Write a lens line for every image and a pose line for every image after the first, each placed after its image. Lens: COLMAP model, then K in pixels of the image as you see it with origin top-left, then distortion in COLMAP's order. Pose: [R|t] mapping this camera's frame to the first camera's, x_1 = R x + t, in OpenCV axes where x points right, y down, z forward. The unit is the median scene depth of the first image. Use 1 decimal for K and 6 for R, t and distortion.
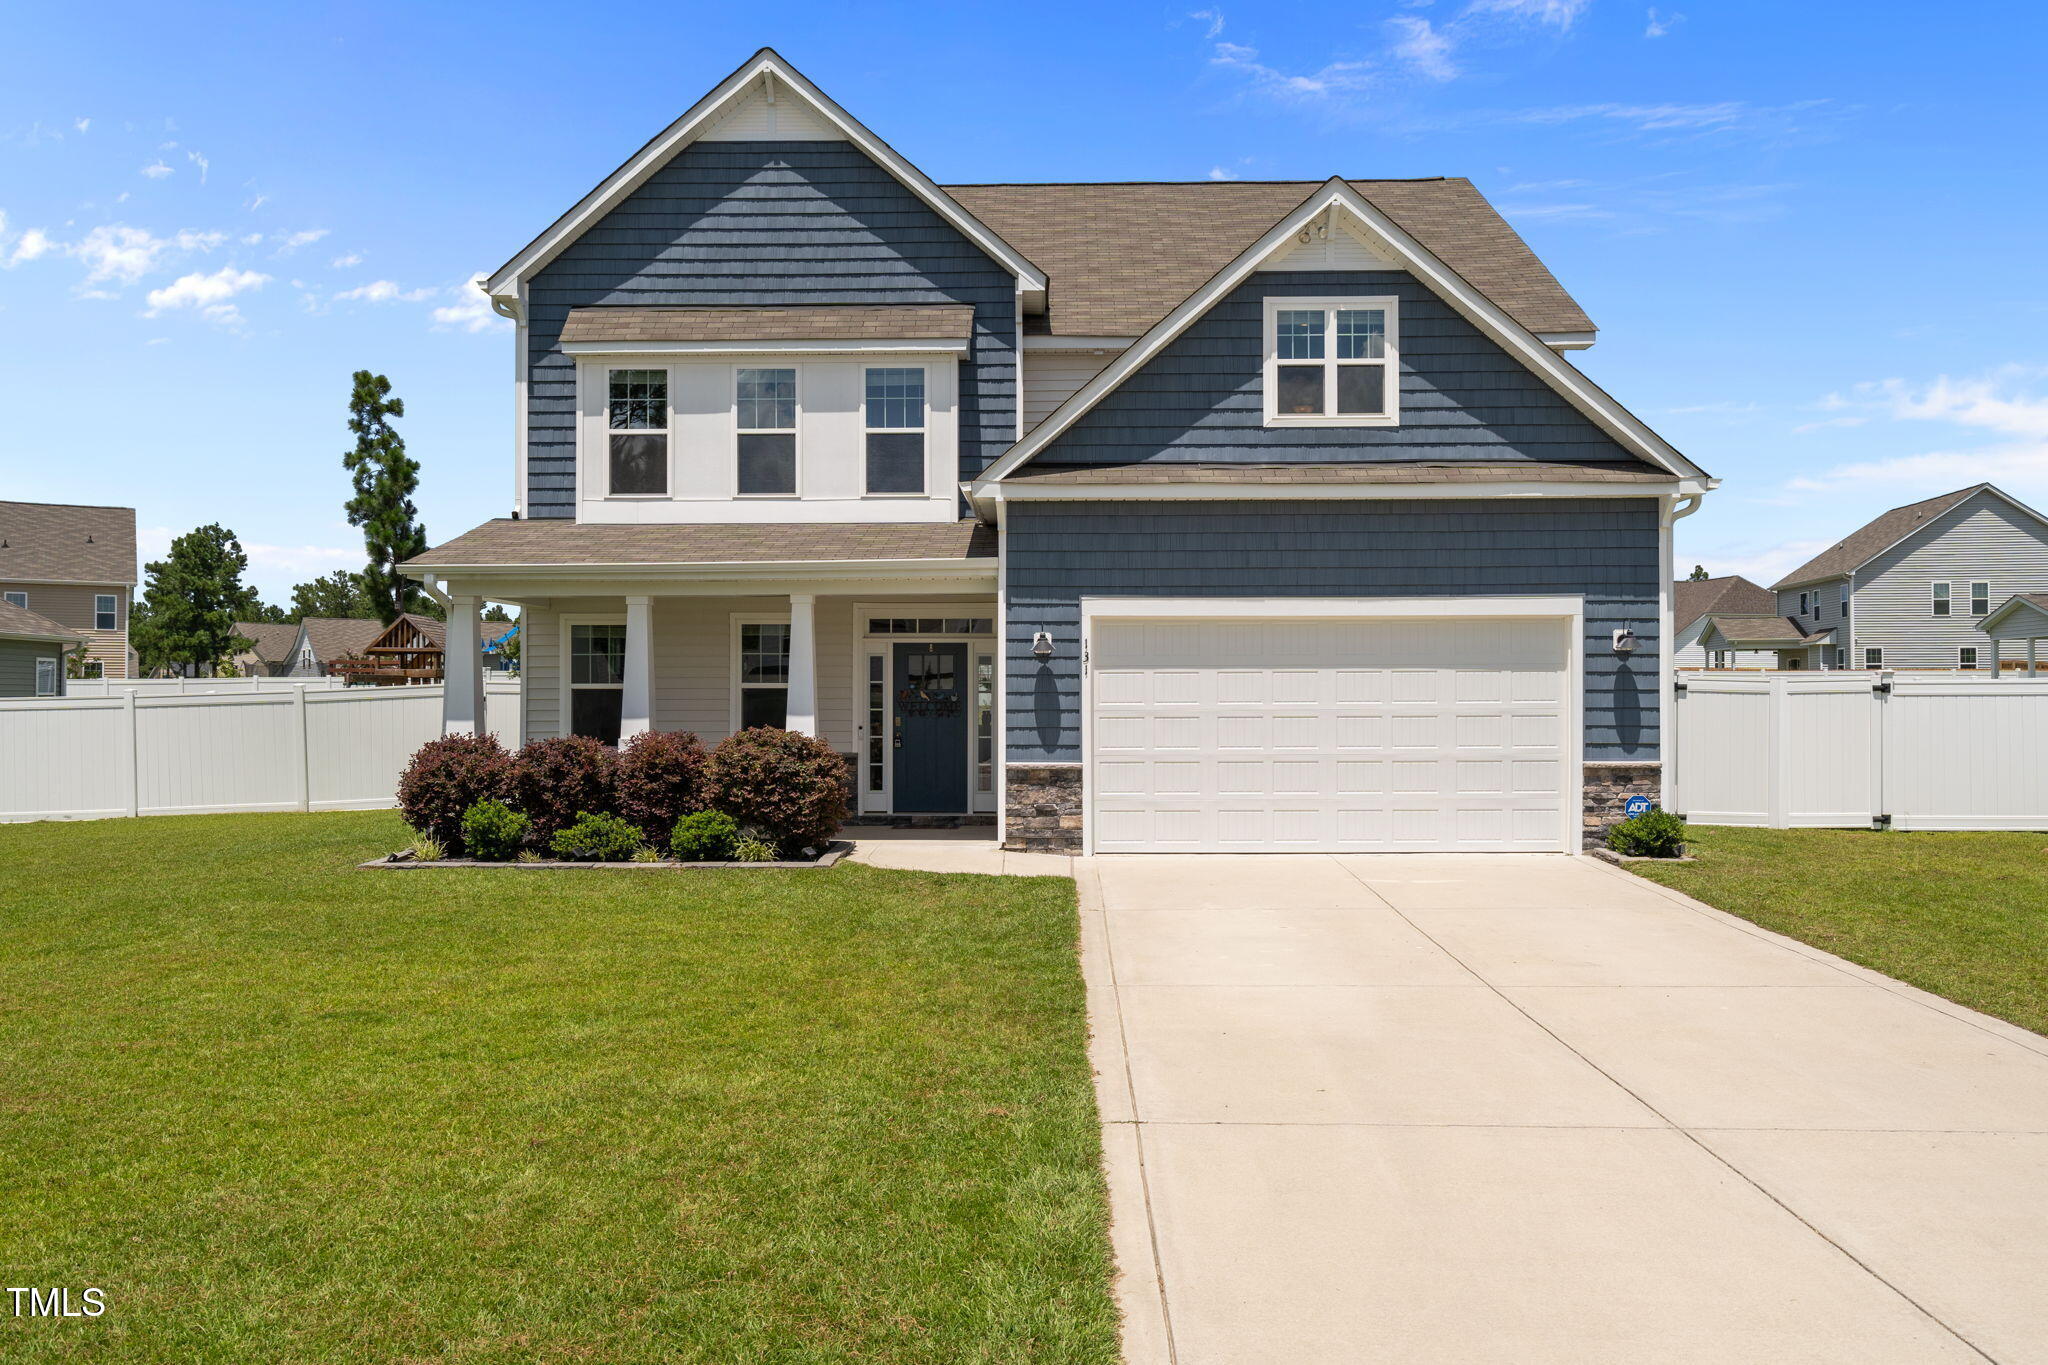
lens RADIAL K [[1477.9, 0, 1030.9], [0, 1477.9, 693.3], [0, 0, 1]] dist [0.004884, -0.001305]
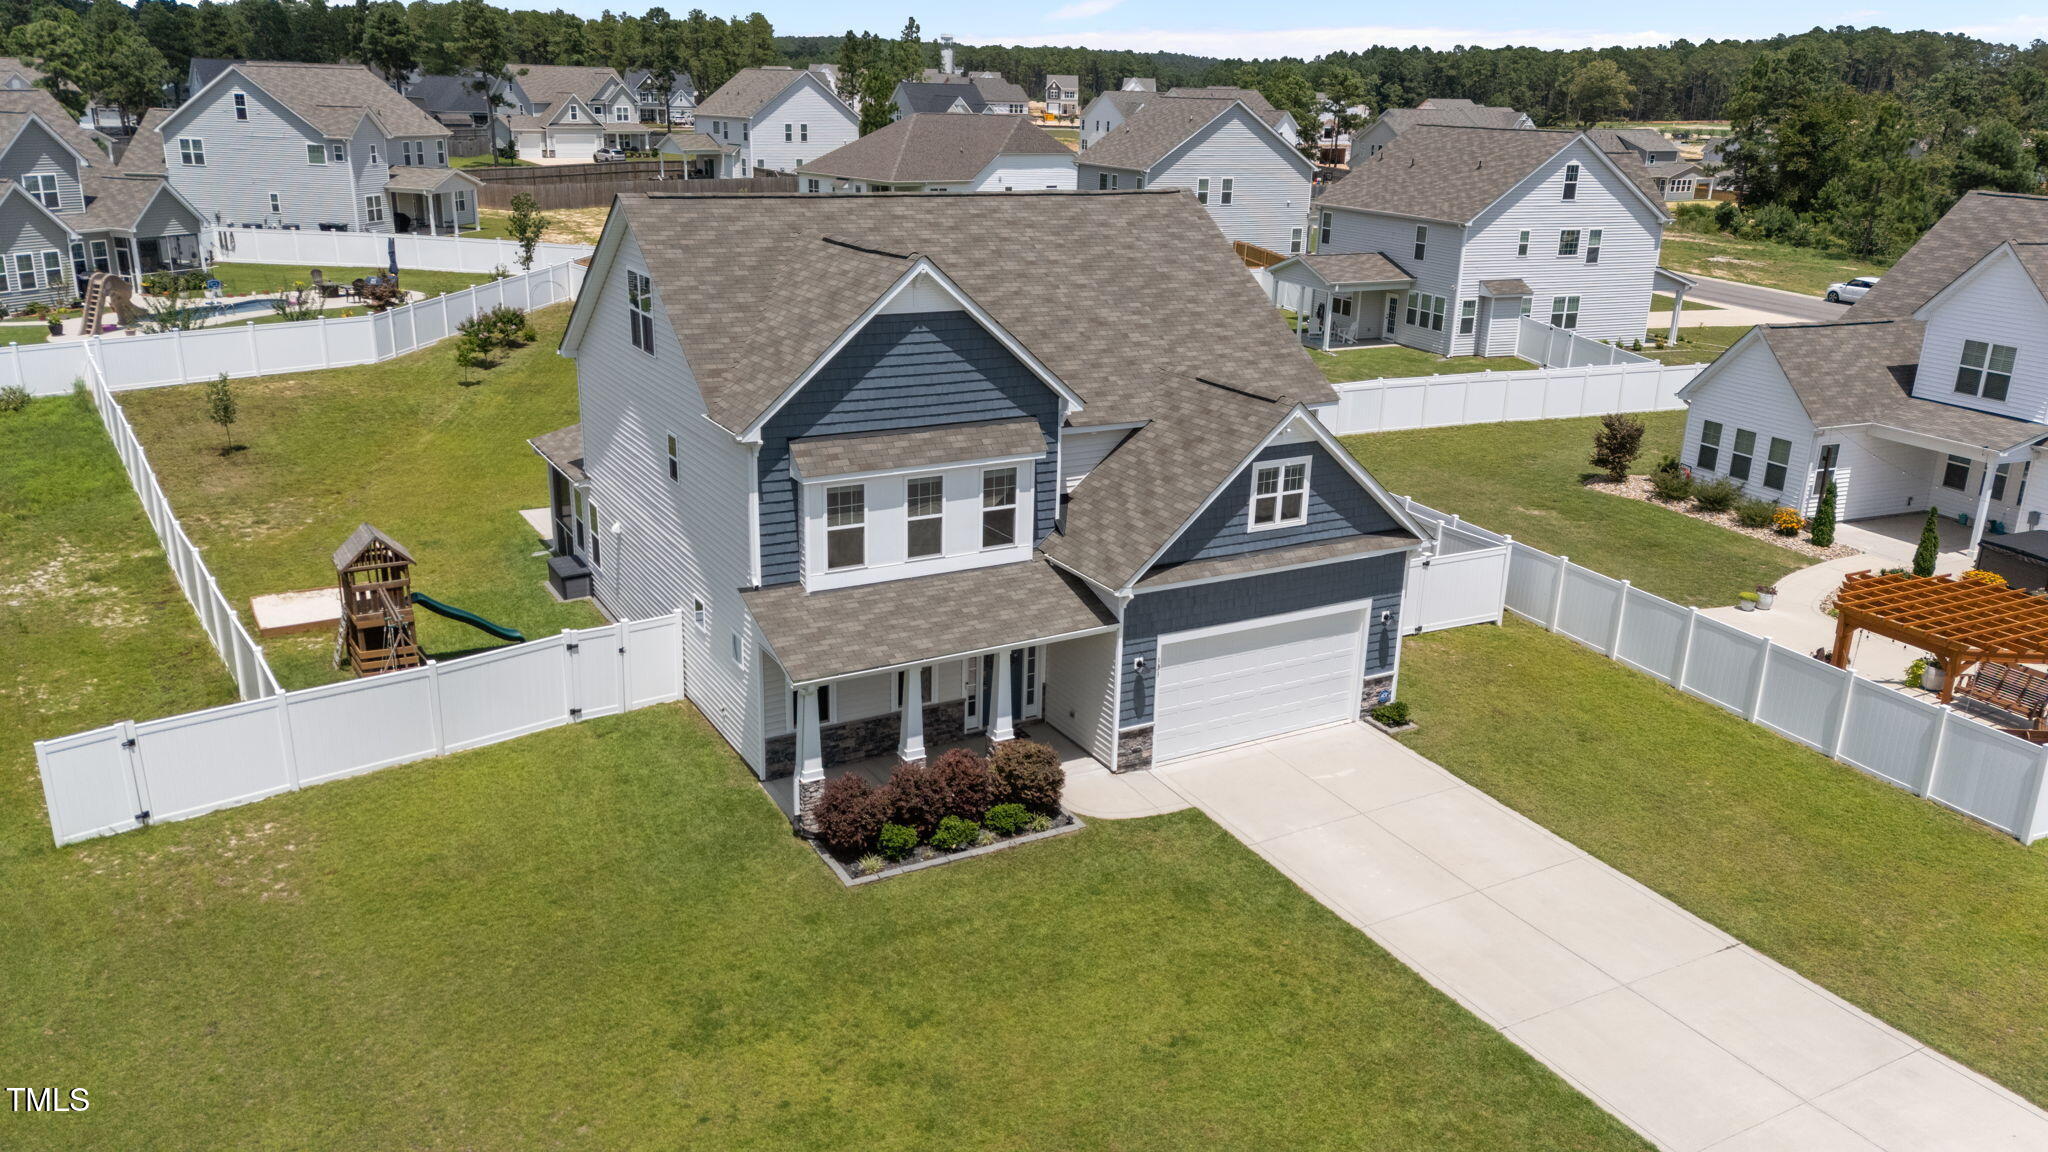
lens RADIAL K [[1506.1, 0, 1024.0], [0, 1506.1, 576.0], [0, 0, 1]] dist [0.087734, -0.095234]
pose [[0.857554, -0.135641, 0.496189, -0.955177], [-0.028816, 0.950425, 0.309616, -0.662956], [-0.513587, -0.279810, 0.811132, -0.352610]]
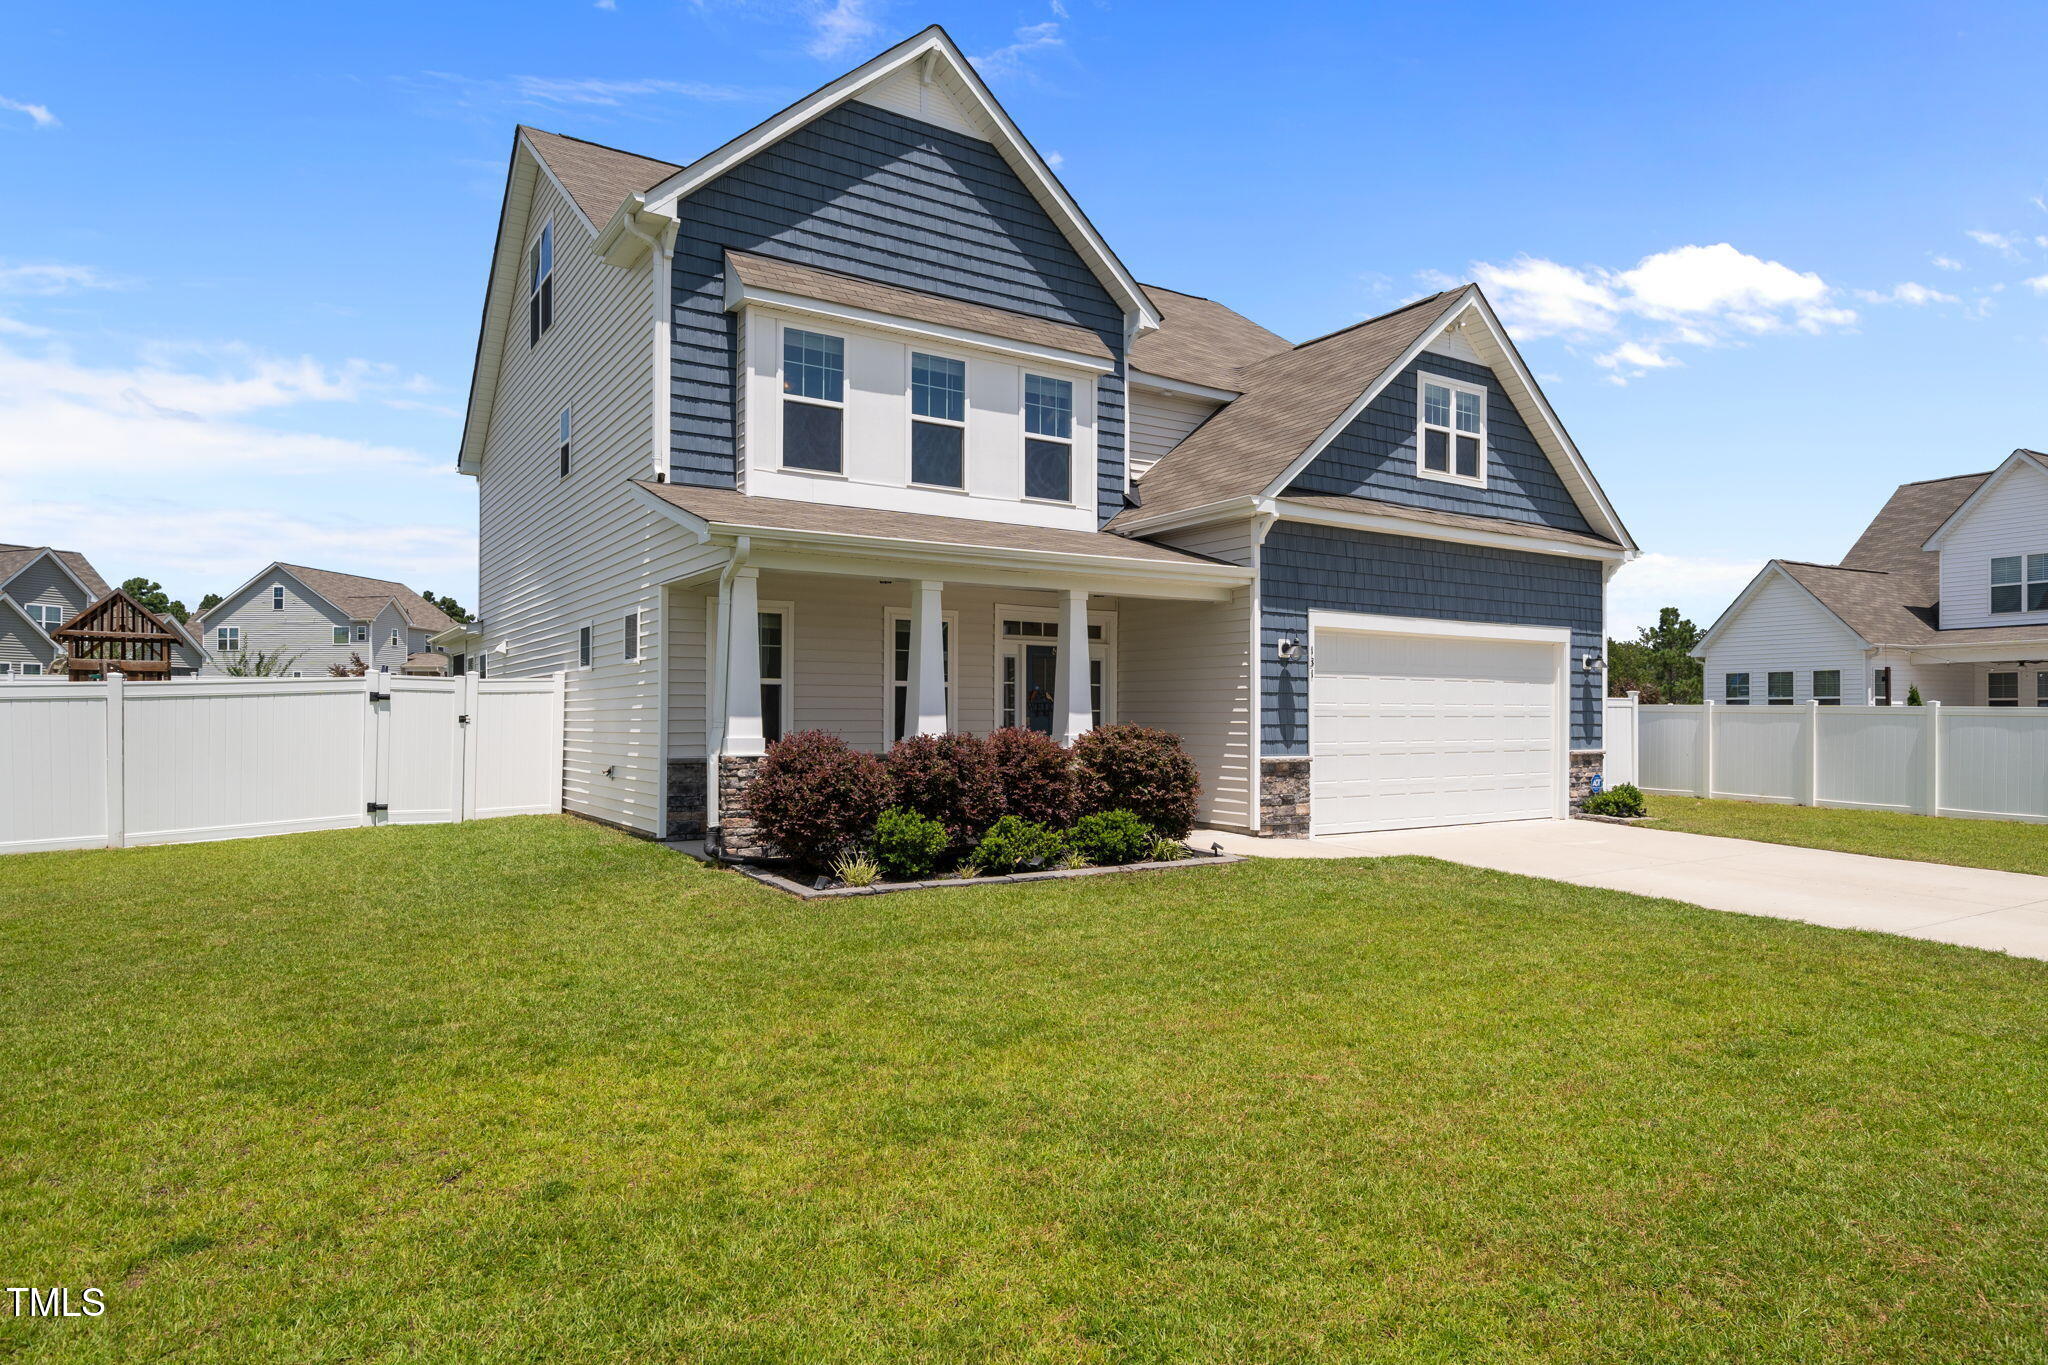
lens RADIAL K [[1204.2, 0, 1029.2], [0, 1204.2, 716.2], [0, 0, 1]] dist [-0.001589, 0.003518]
pose [[0.824761, 0.005619, 0.565453, -0.634466], [-0.005983, 0.999981, -0.001209, 0.018227], [-0.565450, -0.002386, 0.824779, 0.349144]]
